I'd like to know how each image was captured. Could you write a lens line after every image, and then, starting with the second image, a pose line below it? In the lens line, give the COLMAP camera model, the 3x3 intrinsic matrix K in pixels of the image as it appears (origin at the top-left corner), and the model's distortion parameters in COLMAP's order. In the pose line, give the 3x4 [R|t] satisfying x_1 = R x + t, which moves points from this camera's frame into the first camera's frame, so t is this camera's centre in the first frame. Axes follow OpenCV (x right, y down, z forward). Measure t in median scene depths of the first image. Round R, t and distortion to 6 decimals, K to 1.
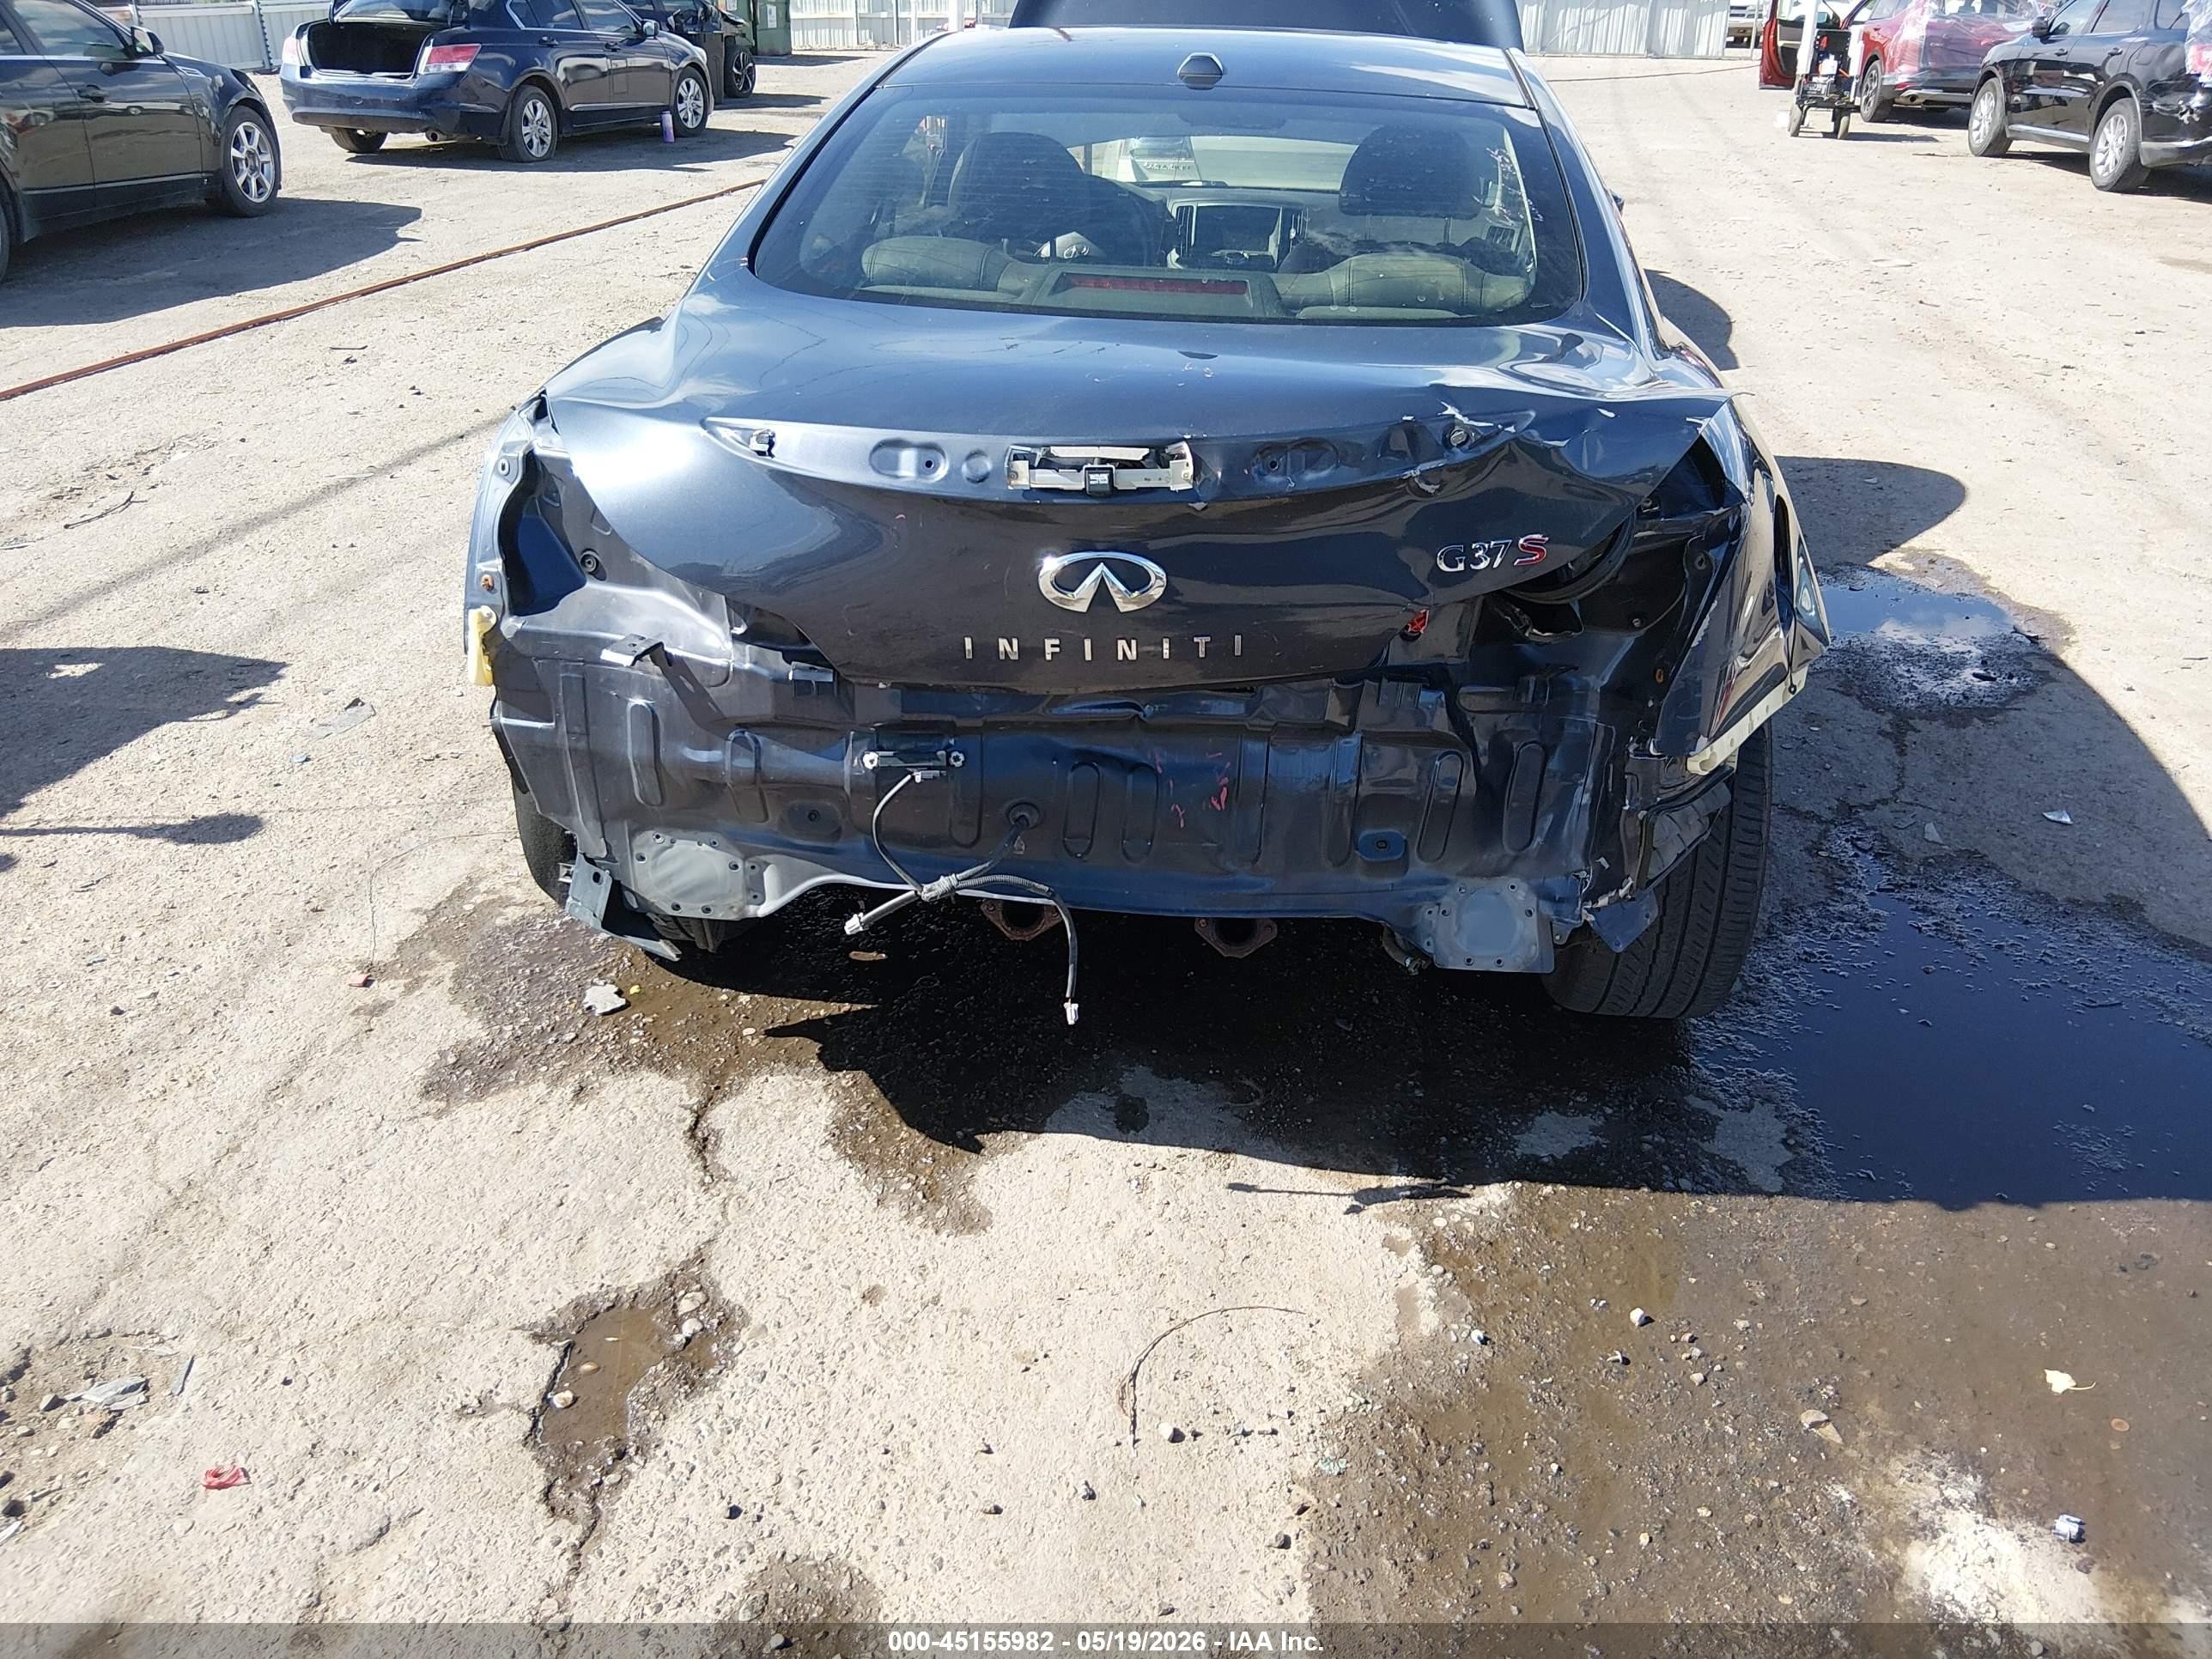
lens RADIAL K [[1668.3, 0, 1115.4], [0, 1668.3, 829.7], [0, 0, 1]] dist [0.105940, -0.192629]
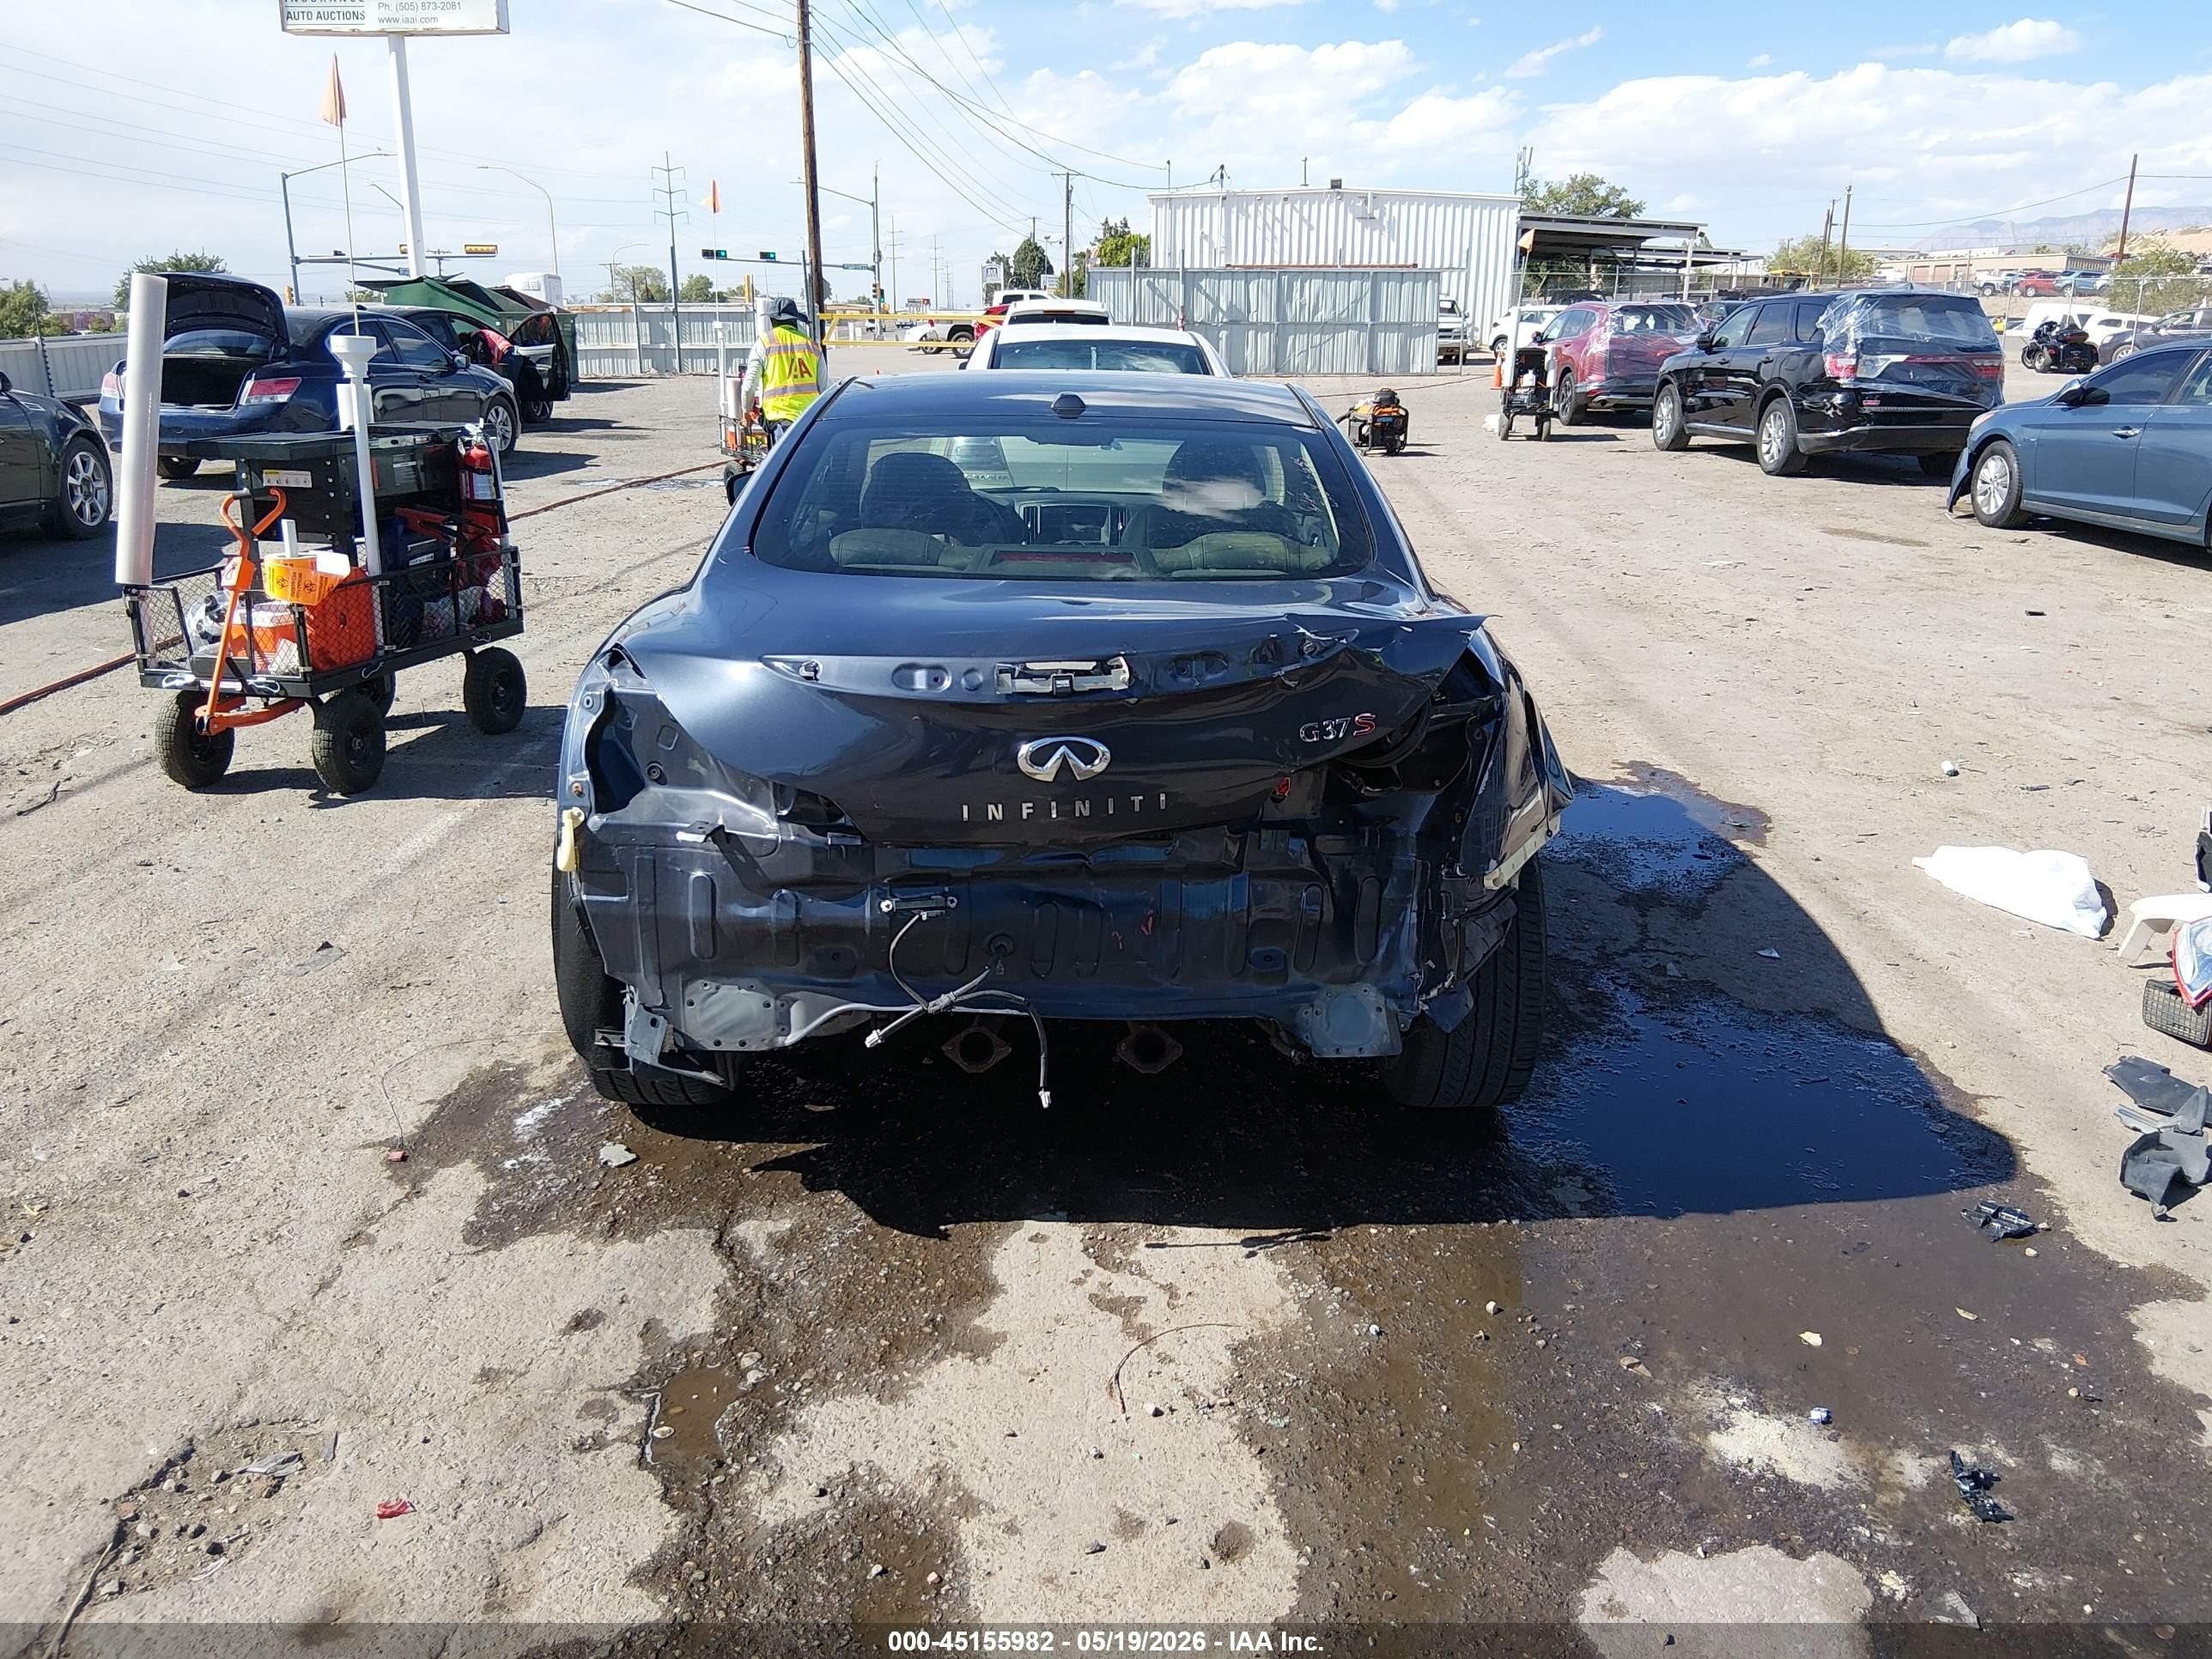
lens RADIAL K [[1660.9, 0, 1124.8], [0, 1660.9, 833.5], [0, 0, 1]] dist [0.108569, -0.192888]
pose [[0.990197, -0.048841, 0.130862, -0.120360], [0.069524, 0.984913, -0.158473, 0.113662], [-0.121147, 0.166018, 0.978653, -0.286371]]
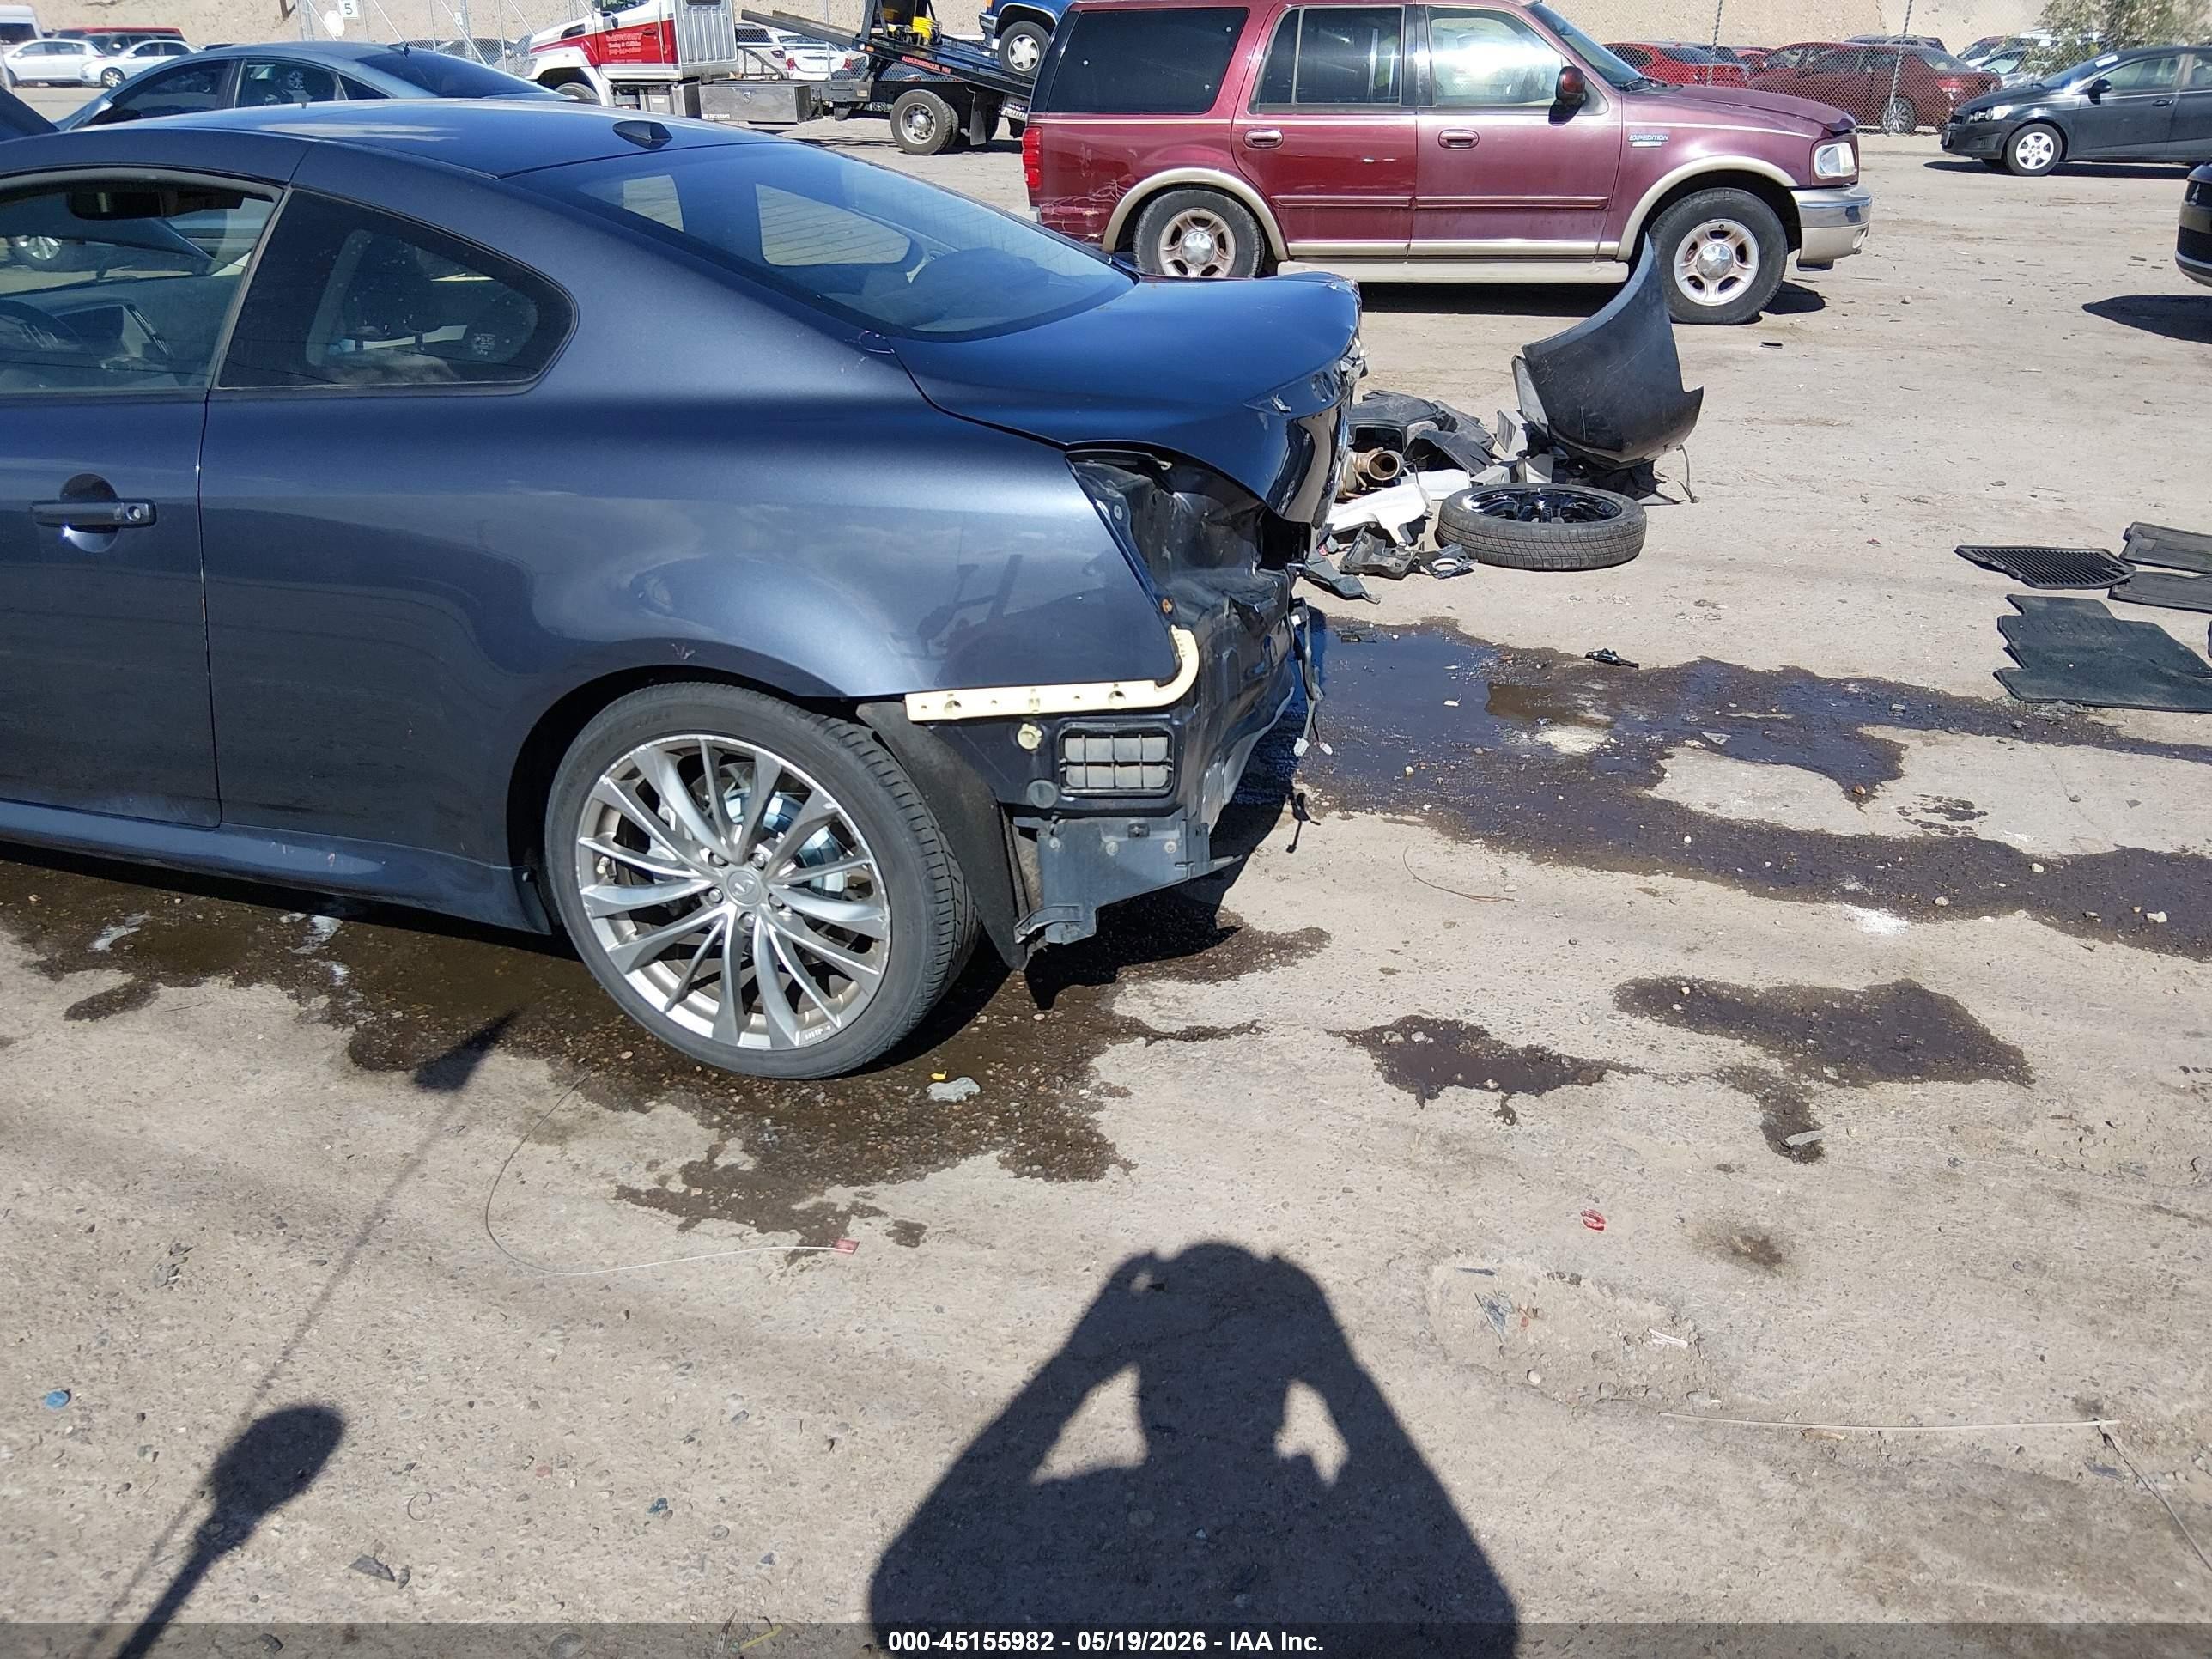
lens RADIAL K [[1660.9, 0, 1124.8], [0, 1660.9, 833.5], [0, 0, 1]] dist [0.108569, -0.192888]
pose [[0.185023, -0.437115, 0.880169, -1.362324], [0.443094, 0.836535, 0.322301, -0.373251], [-0.877174, 0.330364, 0.348461, 0.656502]]
